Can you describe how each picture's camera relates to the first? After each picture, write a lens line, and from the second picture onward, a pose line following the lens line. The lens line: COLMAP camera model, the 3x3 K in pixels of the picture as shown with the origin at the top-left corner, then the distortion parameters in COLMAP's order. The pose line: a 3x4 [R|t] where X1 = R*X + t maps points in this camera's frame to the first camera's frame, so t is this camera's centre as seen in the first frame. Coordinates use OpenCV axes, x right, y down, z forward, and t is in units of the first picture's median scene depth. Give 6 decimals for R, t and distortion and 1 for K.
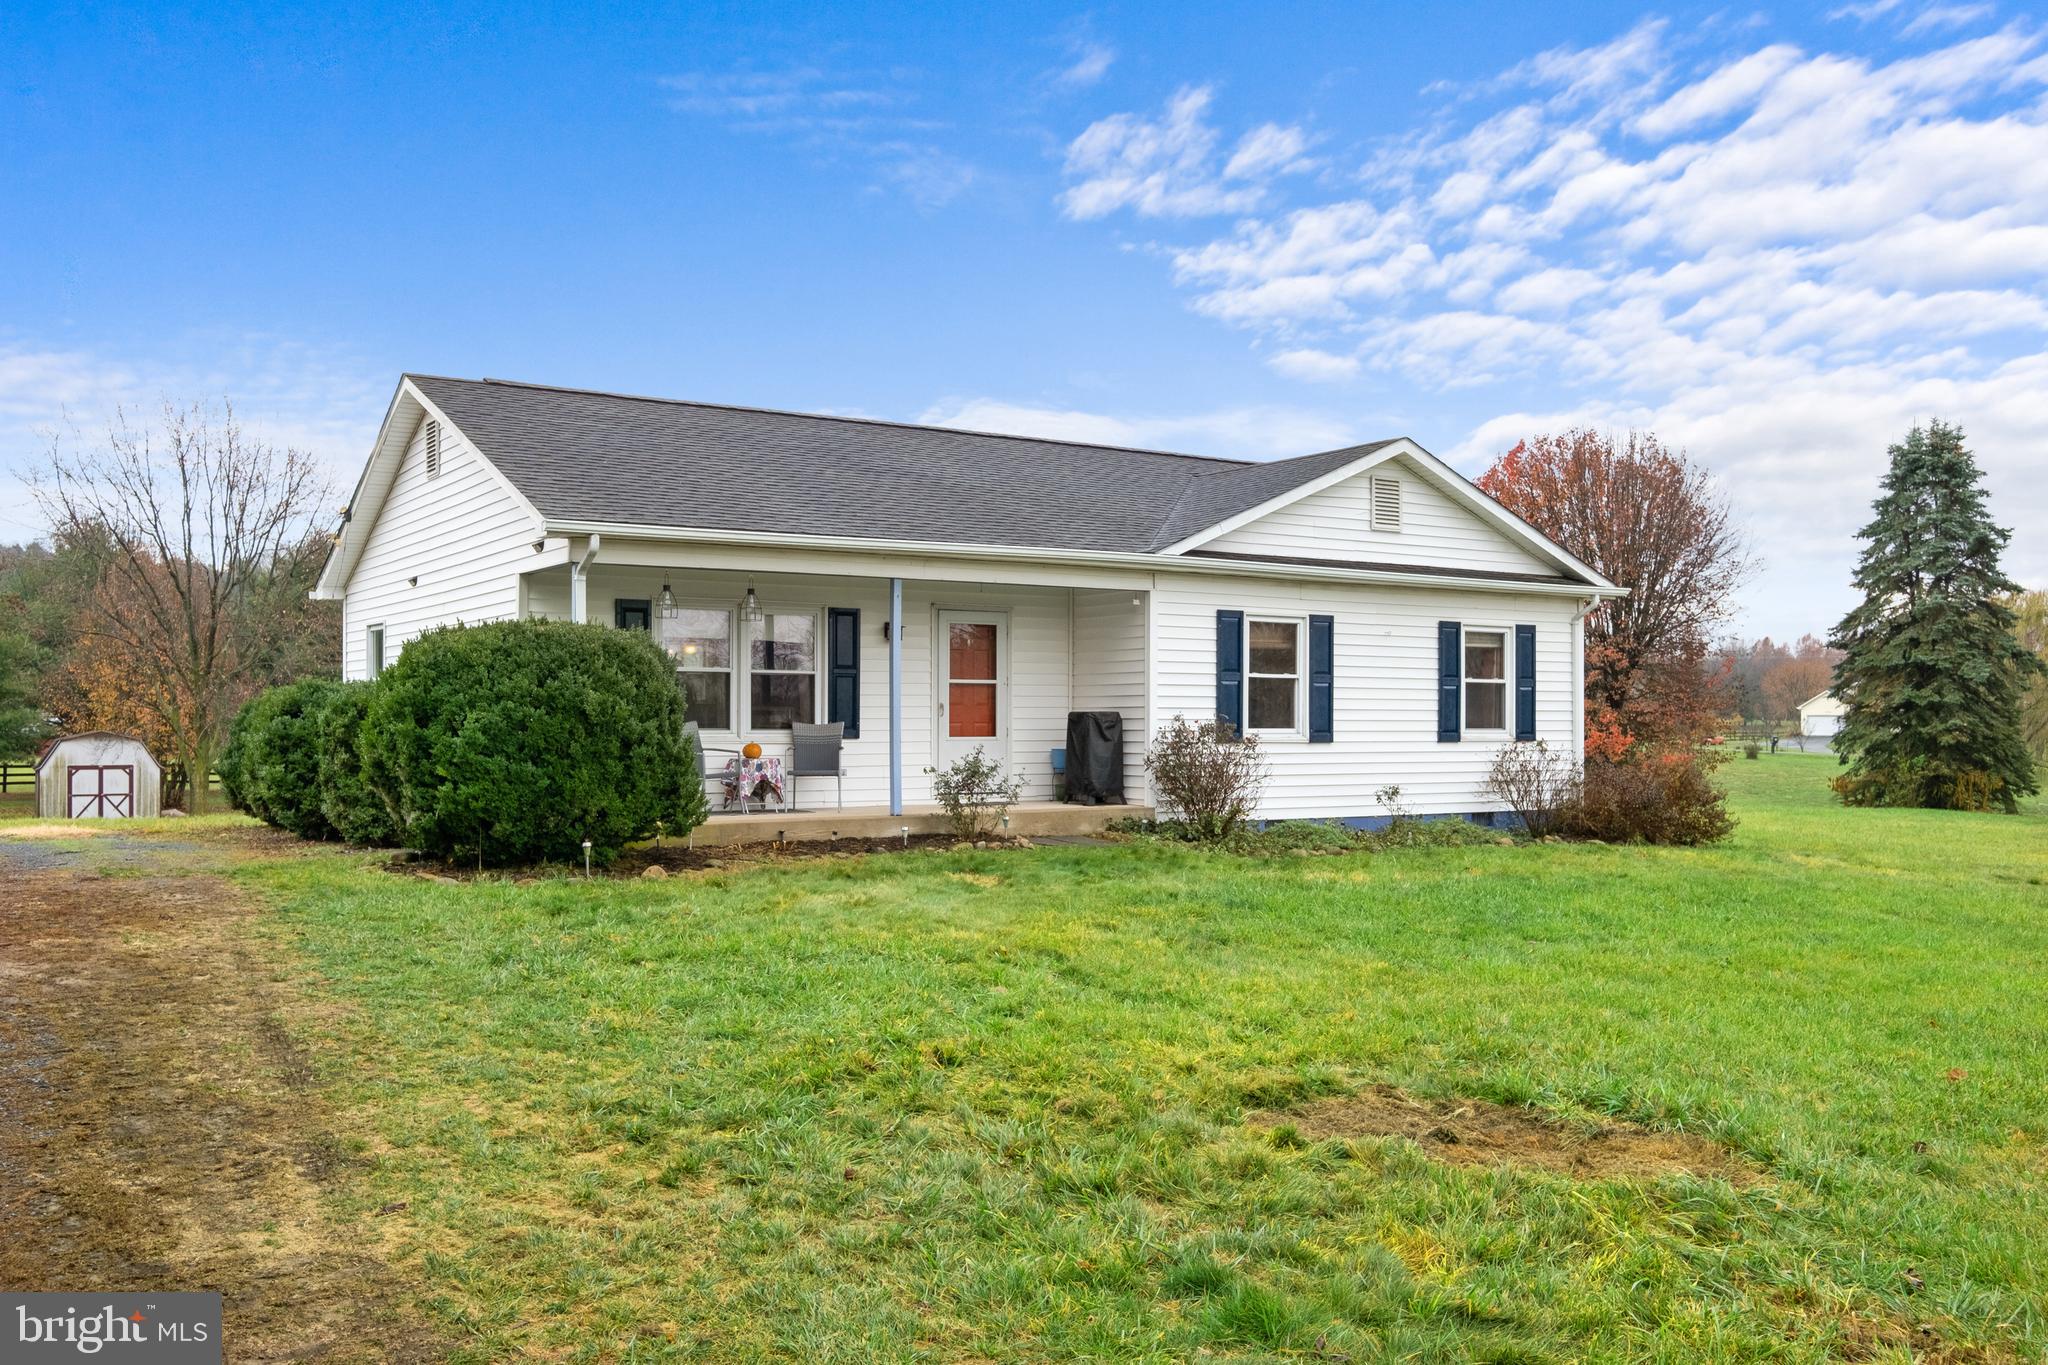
lens RADIAL K [[1797.6, 0, 1024.0], [0, 1797.6, 682.5], [0, 0, 1]] dist [-0.003149, -0.000212]
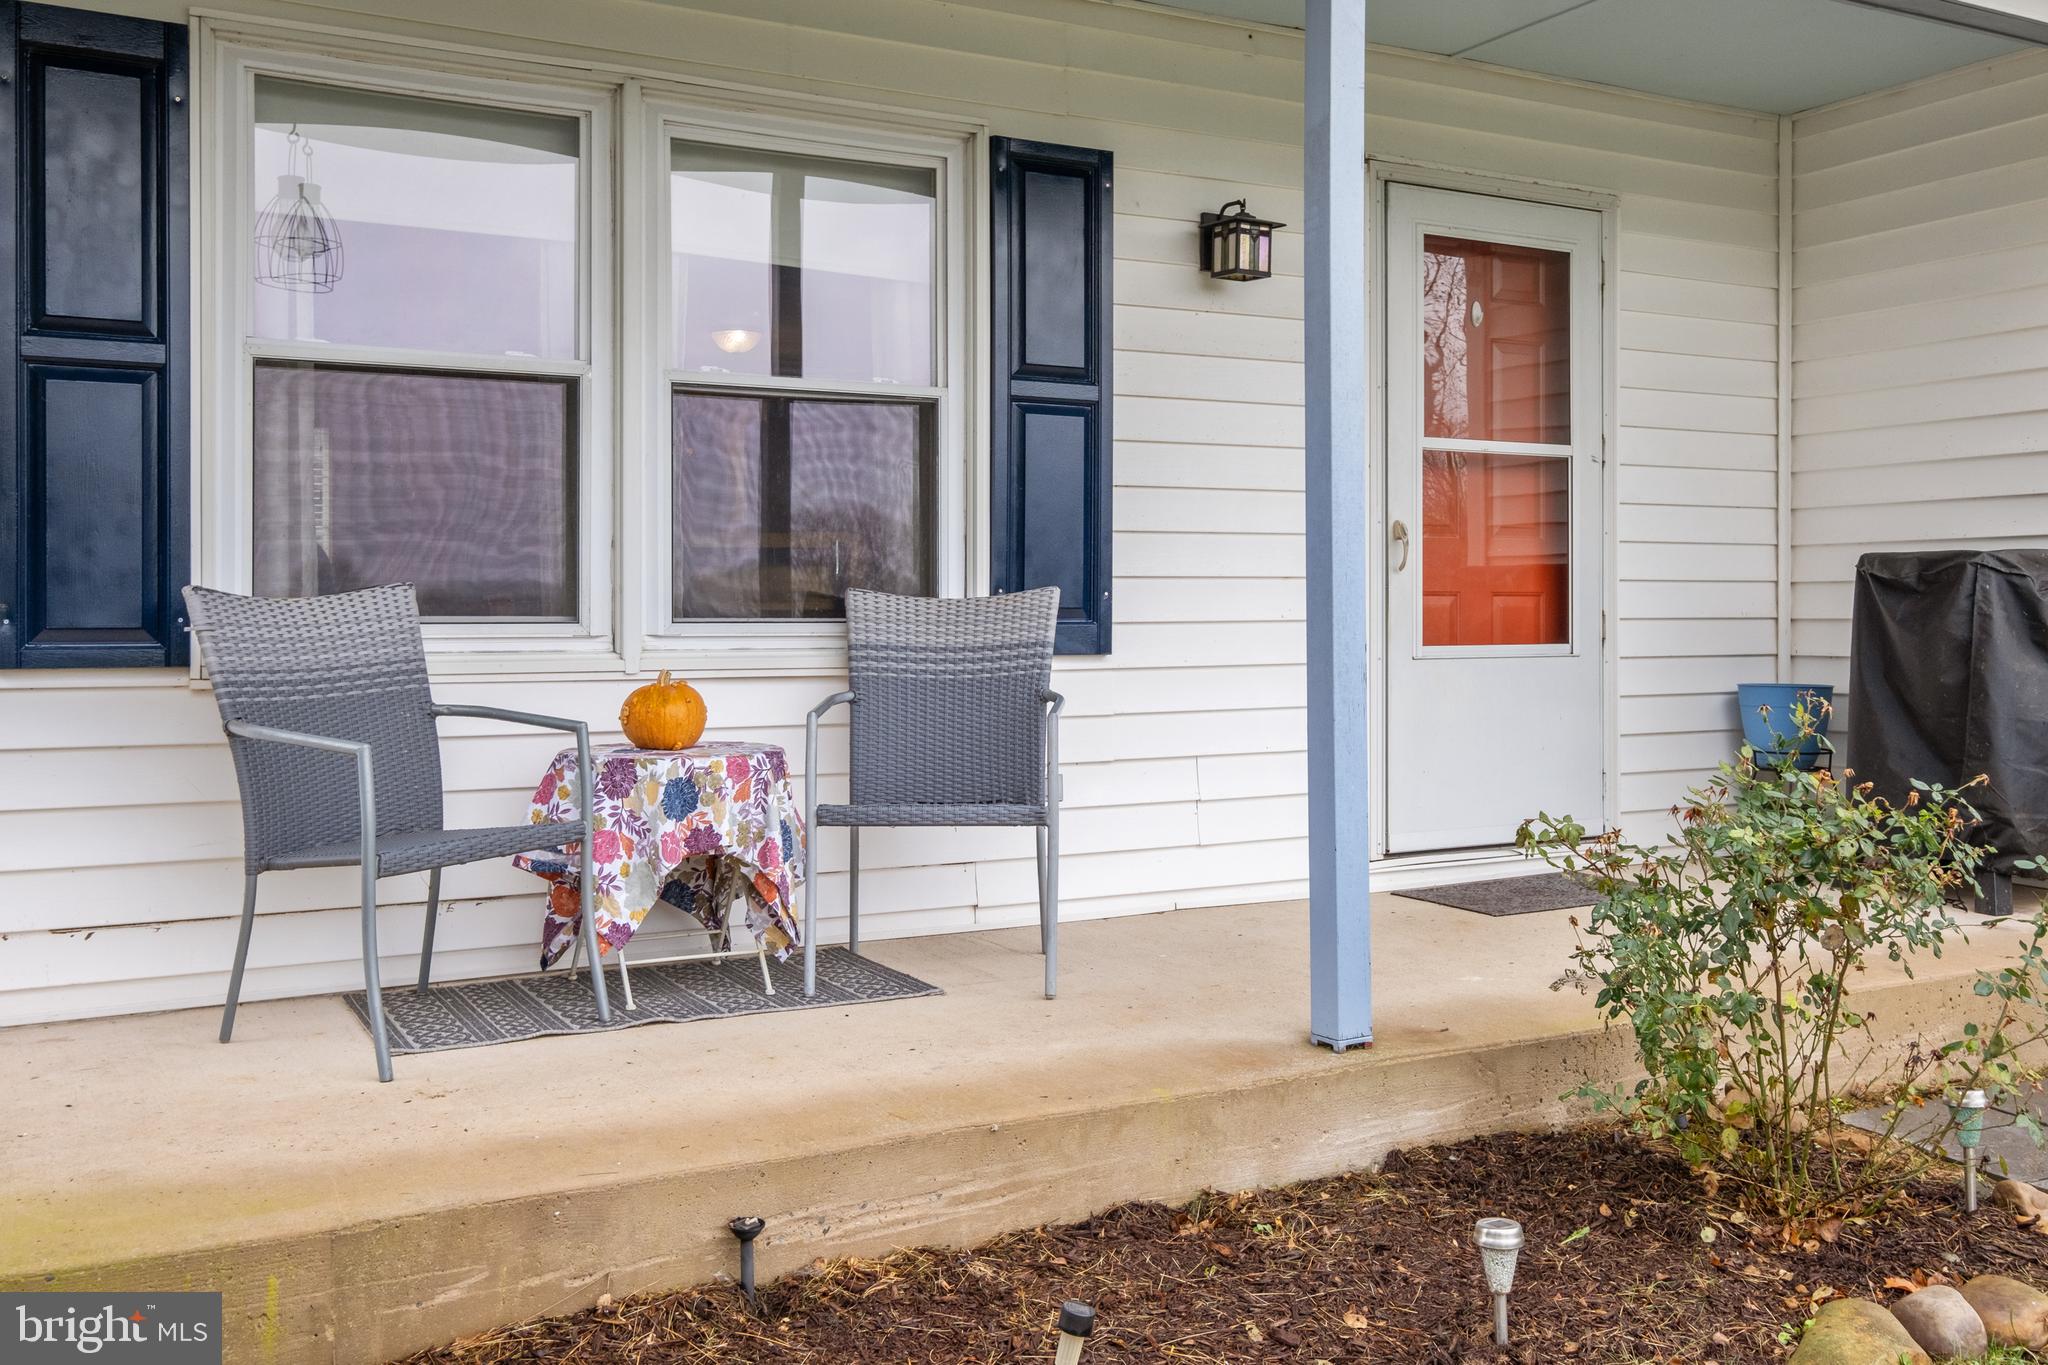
lens RADIAL K [[1850.7, 0, 1024.0], [0, 1850.7, 682.5], [0, 0, 1]] dist [0.003172, 0.000640]
pose [[0.997415, -0.000739, -0.071852, -0.082802], [0.004885, 0.998331, 0.057546, 0.019370], [0.071690, -0.057748, 0.995754, 0.714230]]
